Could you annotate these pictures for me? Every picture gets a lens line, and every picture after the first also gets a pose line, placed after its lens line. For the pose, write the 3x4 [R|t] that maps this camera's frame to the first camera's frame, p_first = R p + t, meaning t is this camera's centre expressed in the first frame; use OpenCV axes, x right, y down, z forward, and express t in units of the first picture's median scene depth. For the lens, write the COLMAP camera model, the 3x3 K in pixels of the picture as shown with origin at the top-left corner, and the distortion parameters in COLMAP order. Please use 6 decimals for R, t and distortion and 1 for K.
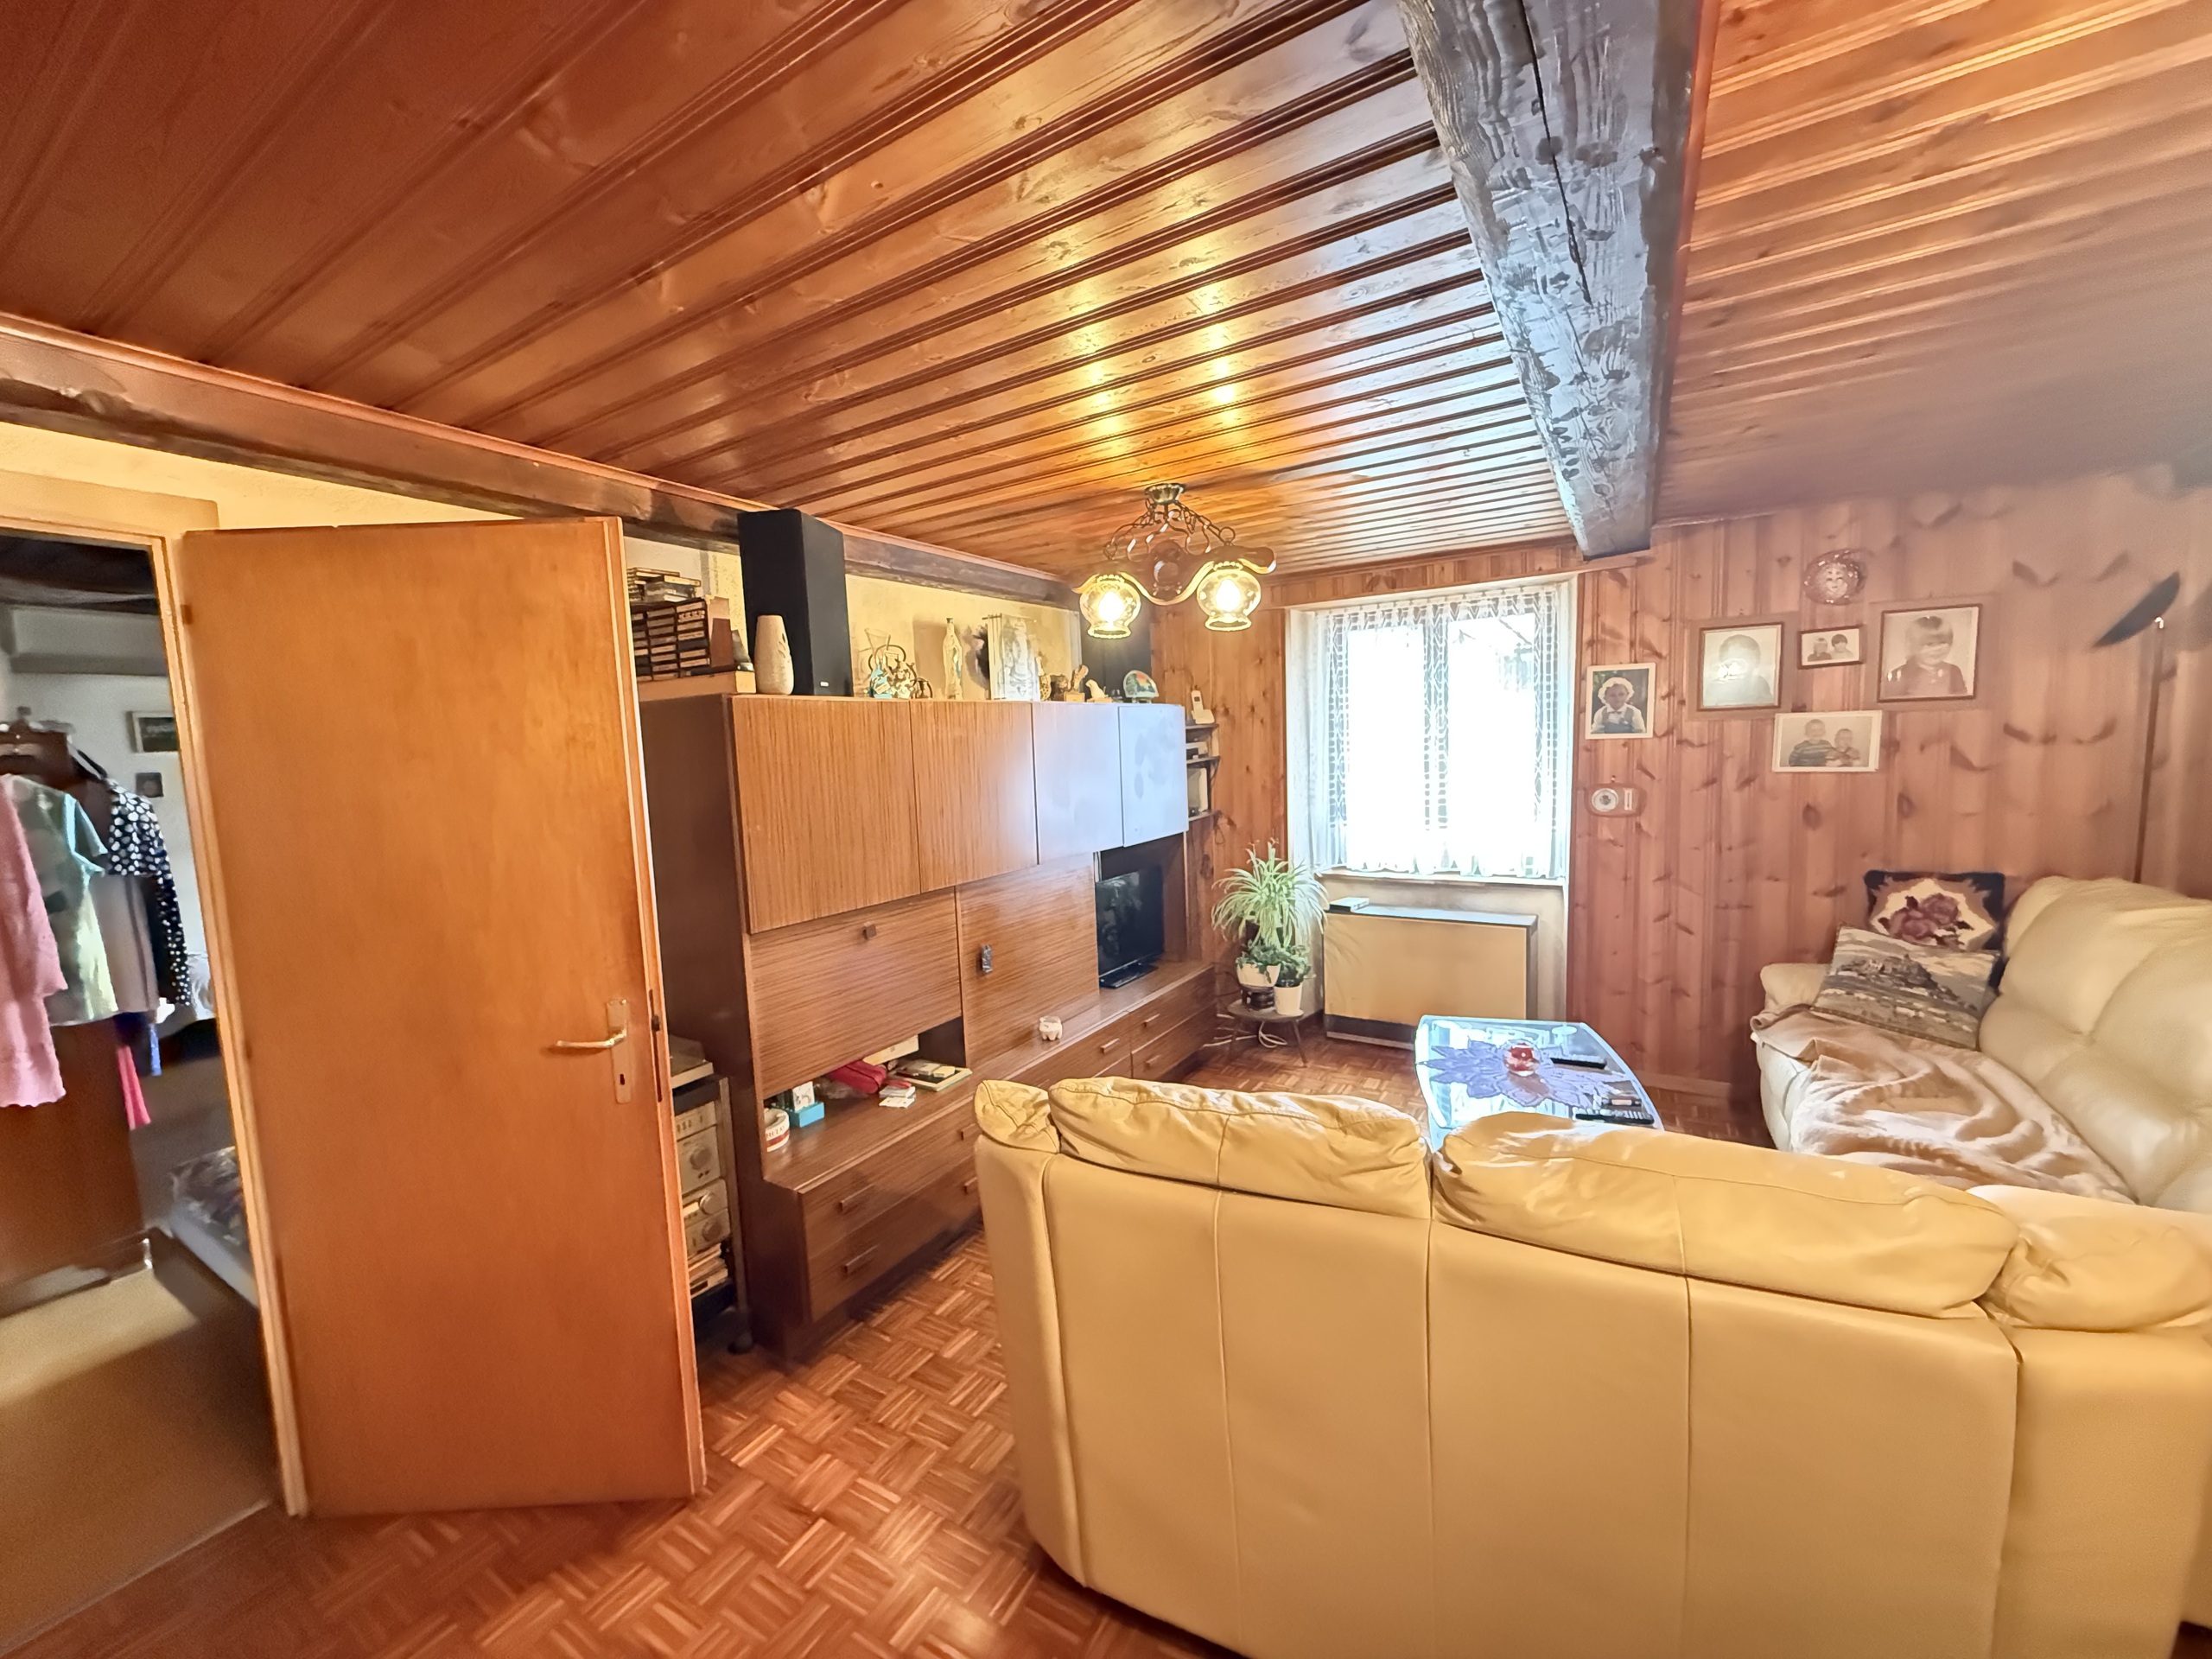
lens RADIAL K [[881.7, 0, 1117.9], [0, 881.7, 823.3], [0, 0, 1]] dist [0.007444, -0.004409]
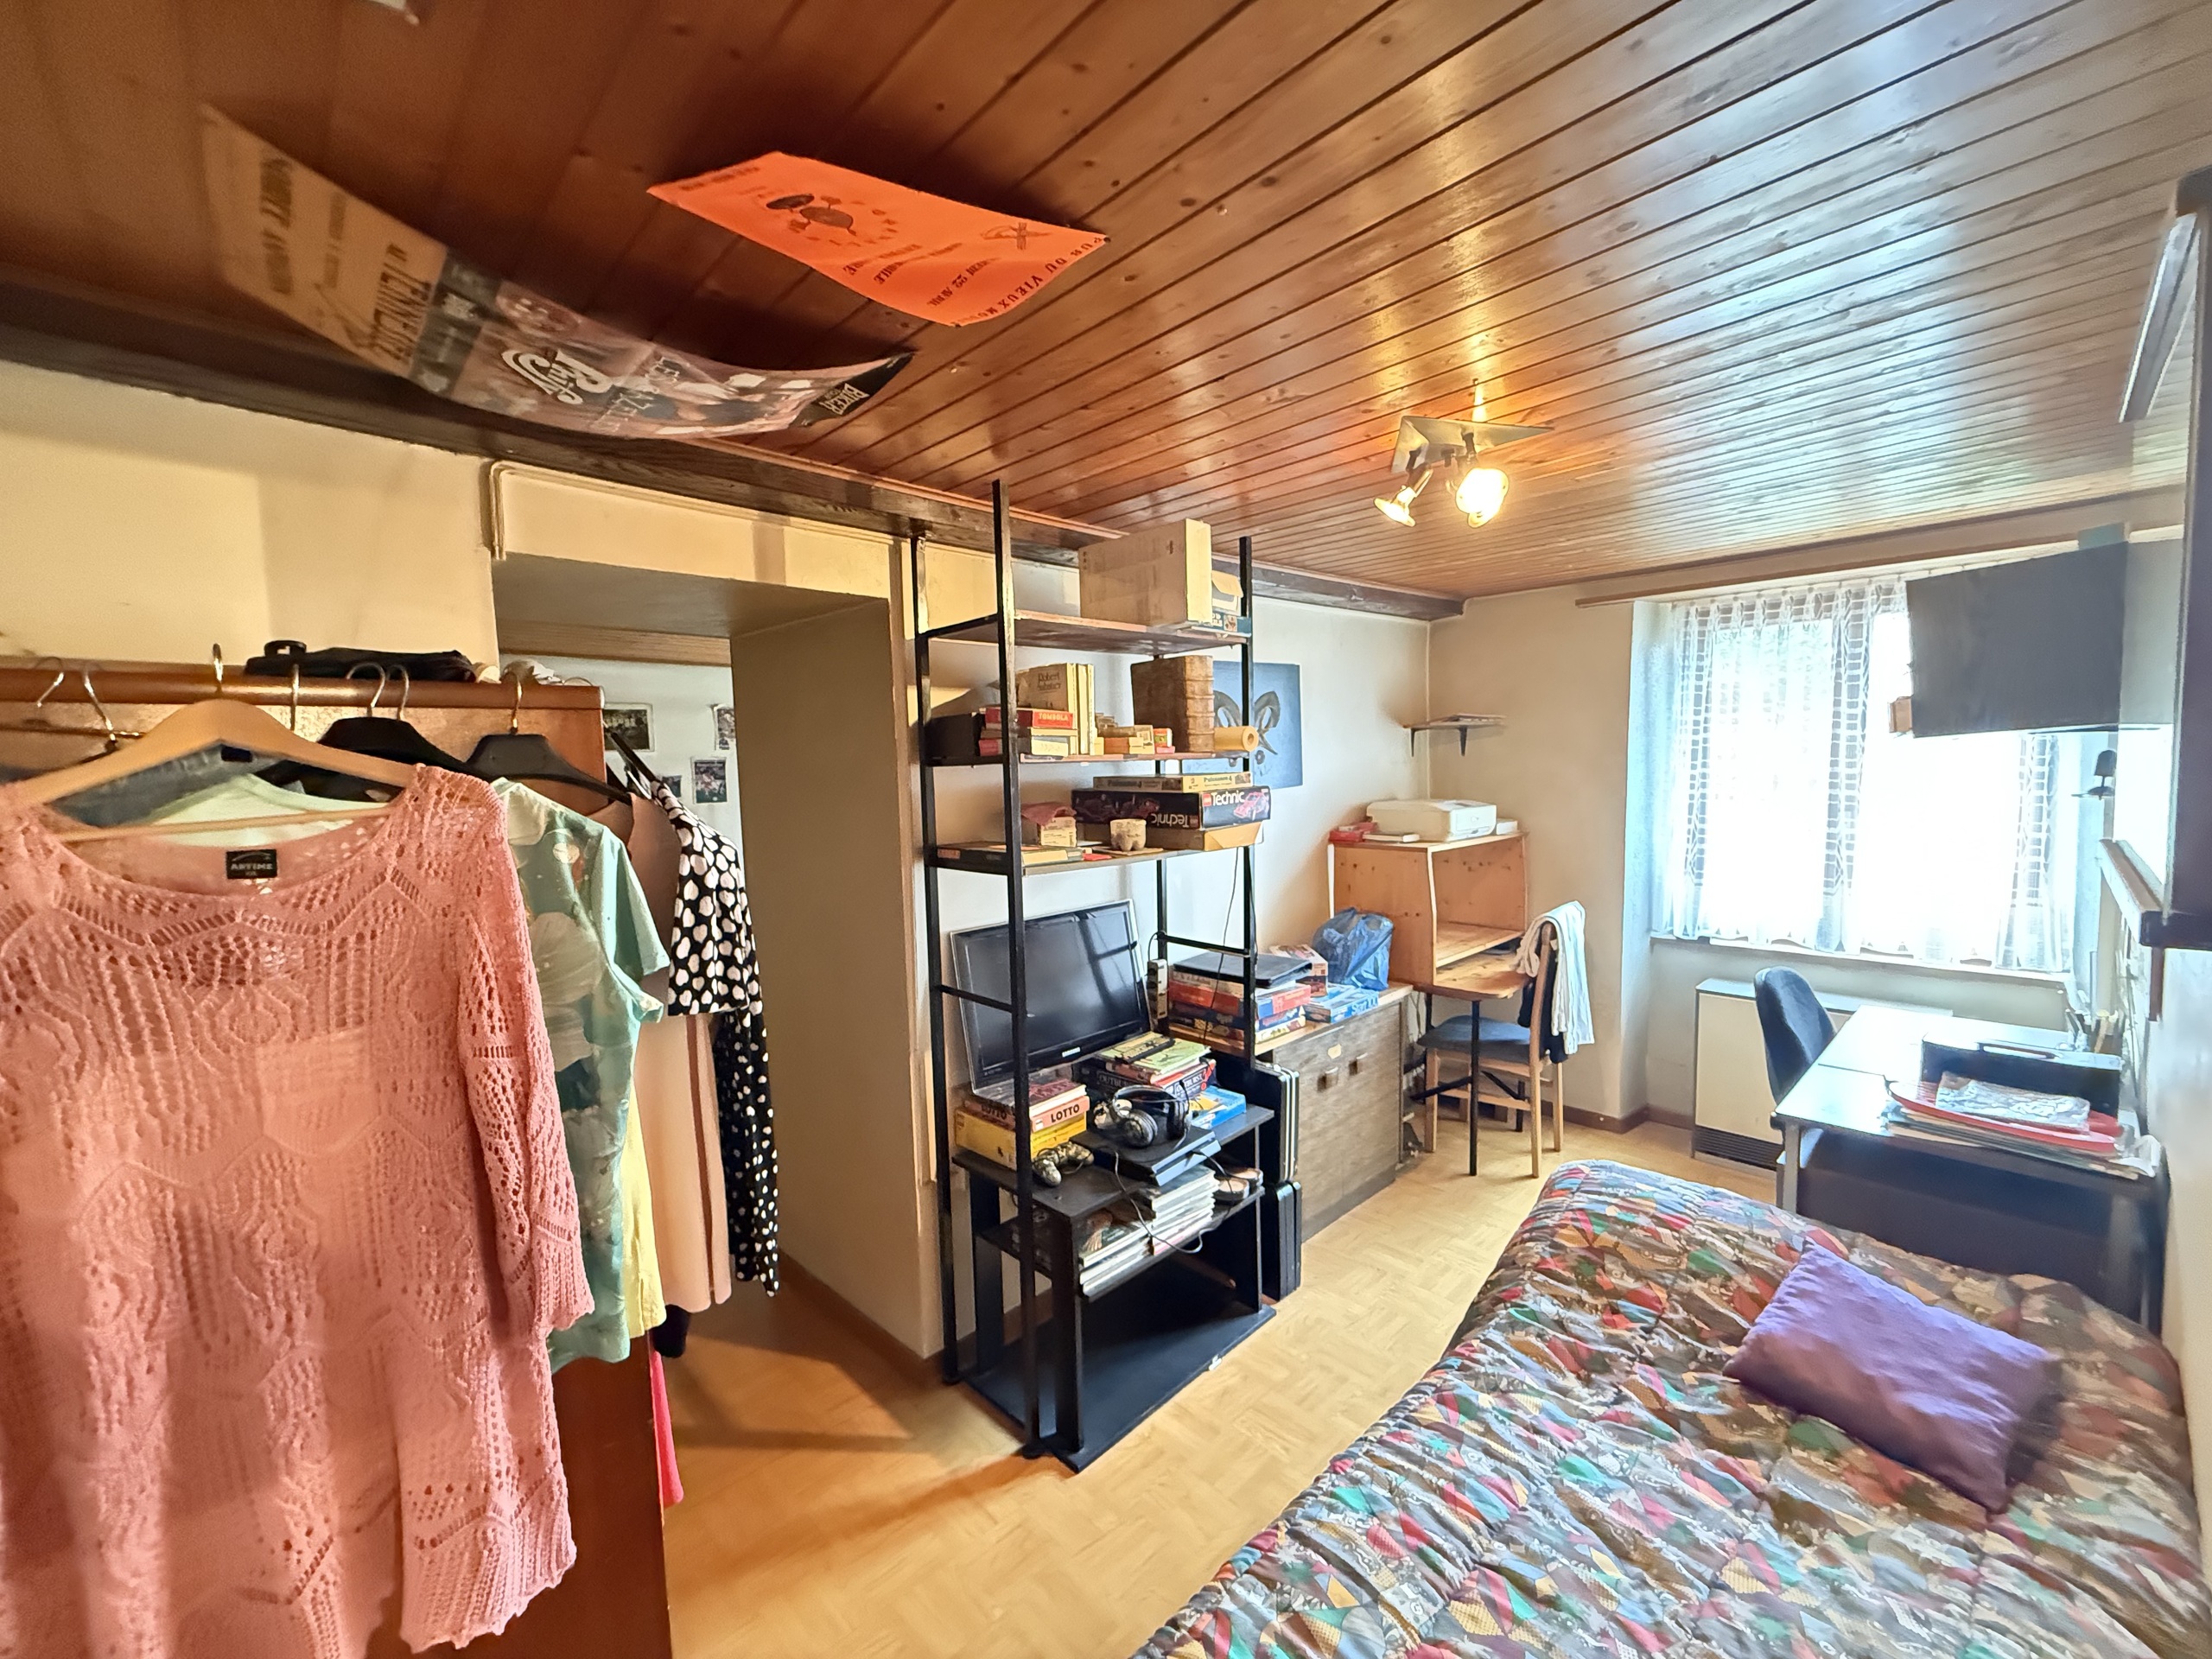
lens RADIAL K [[881.7, 0, 1084.5], [0, 881.7, 834.2], [0, 0, 1]] dist [0.007444, -0.004409]
pose [[0.963412, 0.043973, -0.264394, -0.849887], [-0.044859, 0.998990, 0.002686, -0.041202], [0.264245, 0.009273, 0.964411, 0.646496]]
